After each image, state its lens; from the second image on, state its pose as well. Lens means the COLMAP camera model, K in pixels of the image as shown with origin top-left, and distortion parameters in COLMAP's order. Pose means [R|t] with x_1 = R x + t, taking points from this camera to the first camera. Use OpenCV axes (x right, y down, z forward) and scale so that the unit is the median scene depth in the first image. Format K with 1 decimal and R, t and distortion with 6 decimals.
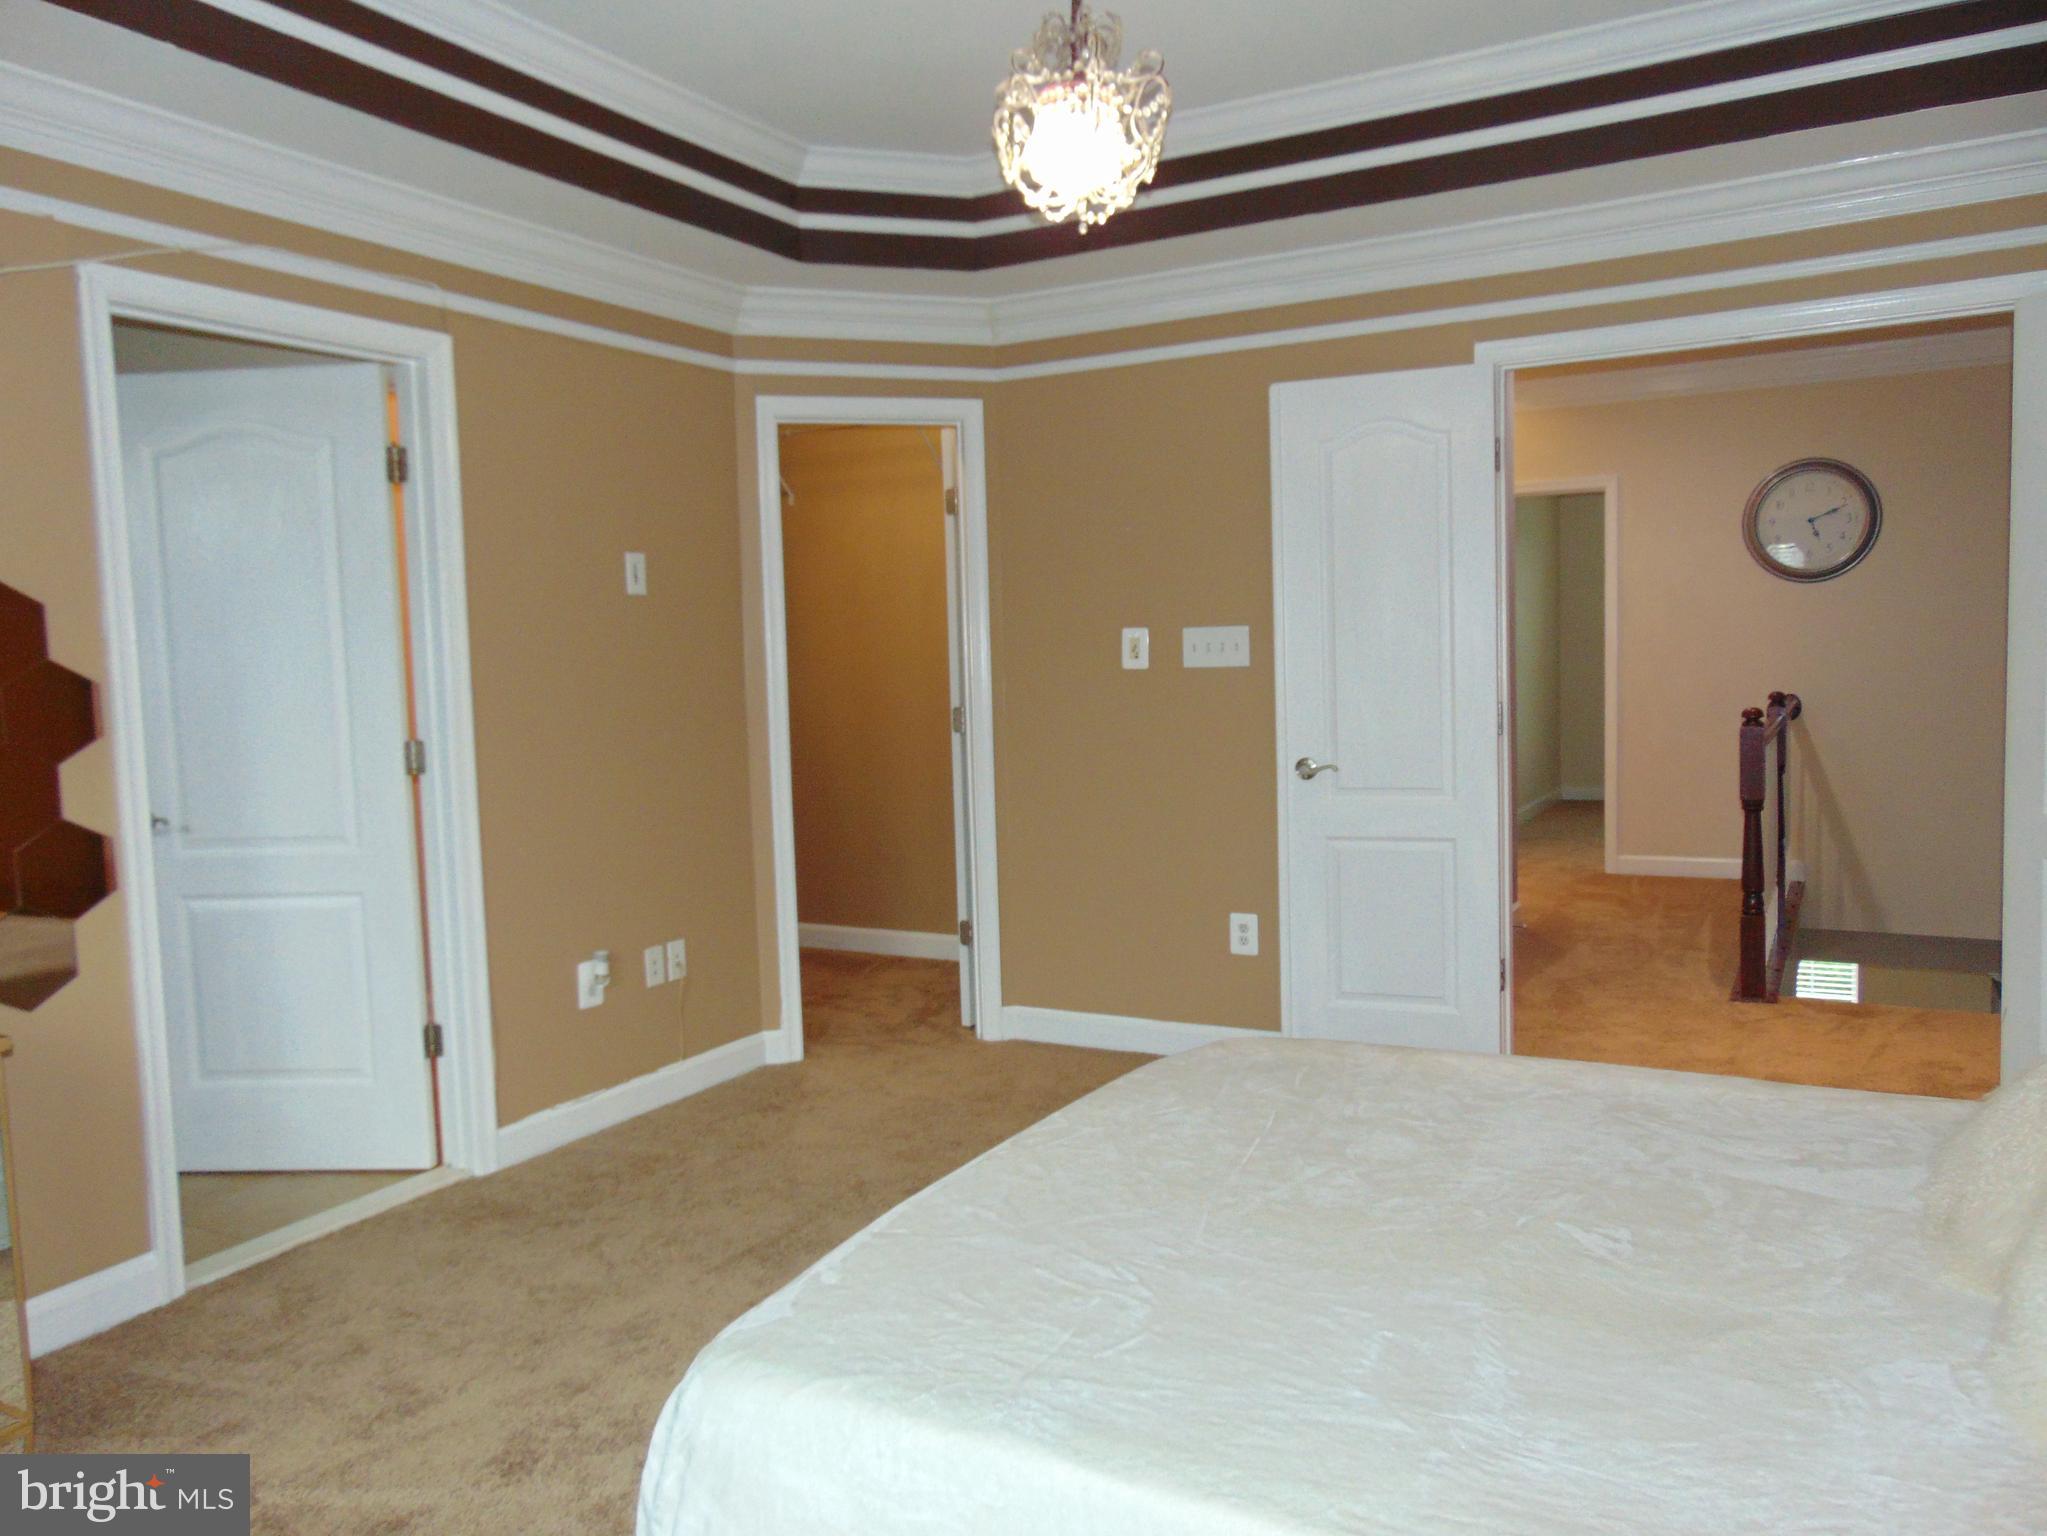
lens RADIAL K [[1517.2, 0, 1027.4], [0, 1517.2, 751.8], [0, 0, 1]] dist [-0.039713, 0.064715]
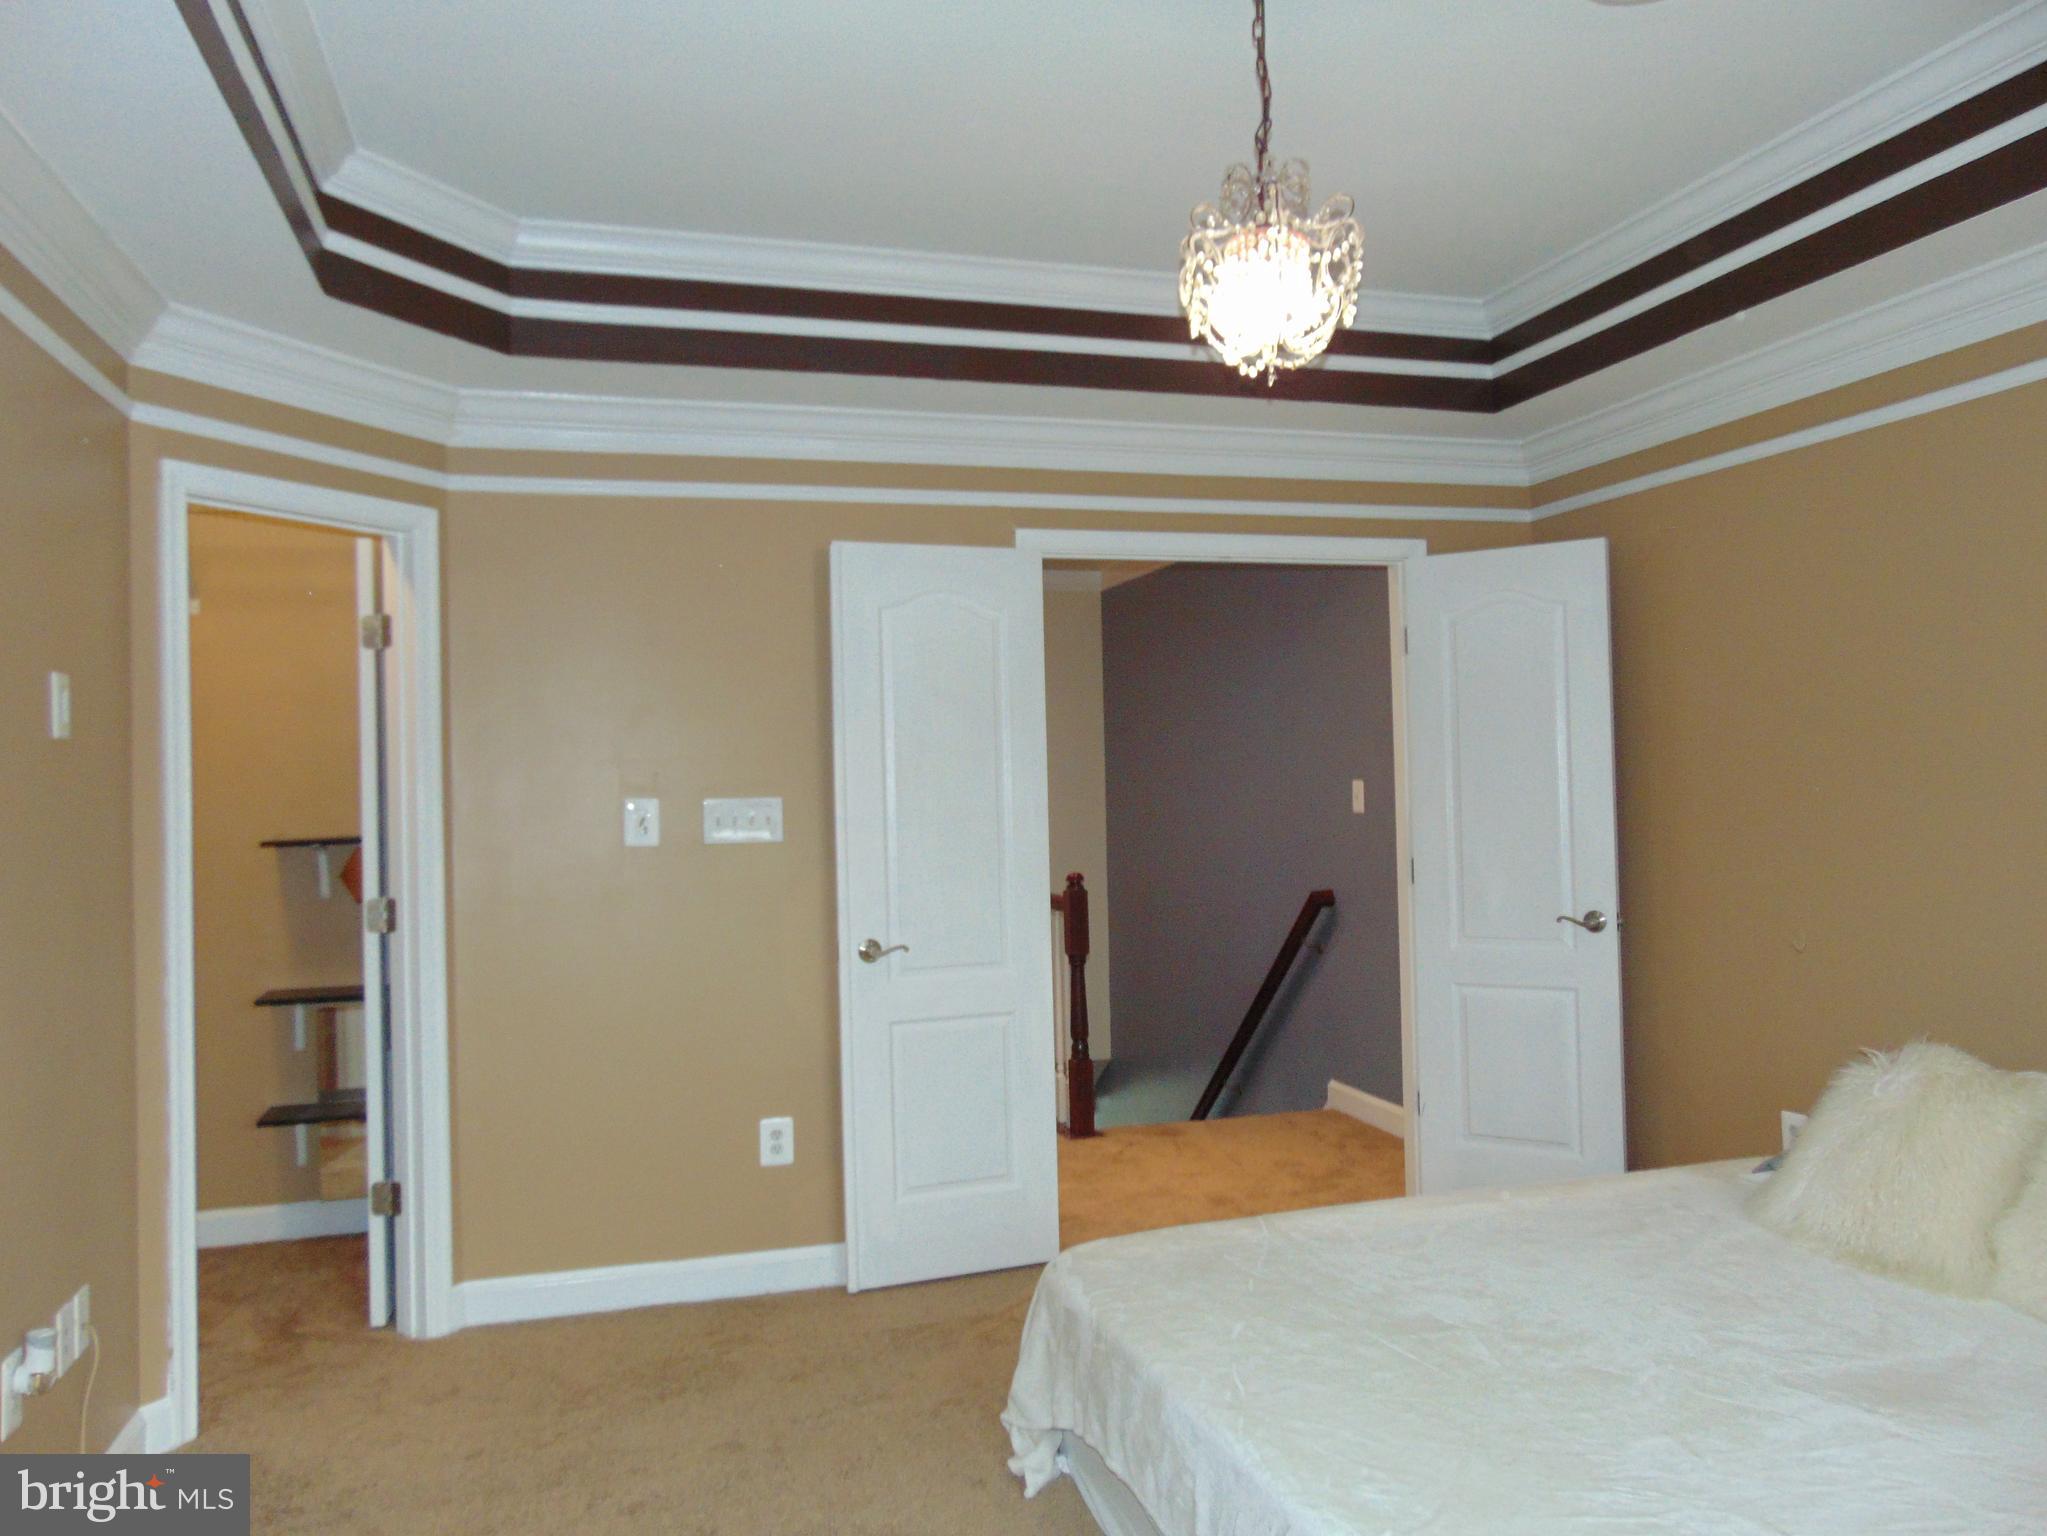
lens RADIAL K [[1517.0, 0, 1023.5], [0, 1517.0, 768.0], [0, 0, 1]] dist [-0.047857, 0.106059]
pose [[0.706640, 0.023212, 0.707192, -0.418065], [0.047912, 0.995598, -0.080554, -0.021596], [-0.705949, 0.090806, 0.702418, 0.269669]]
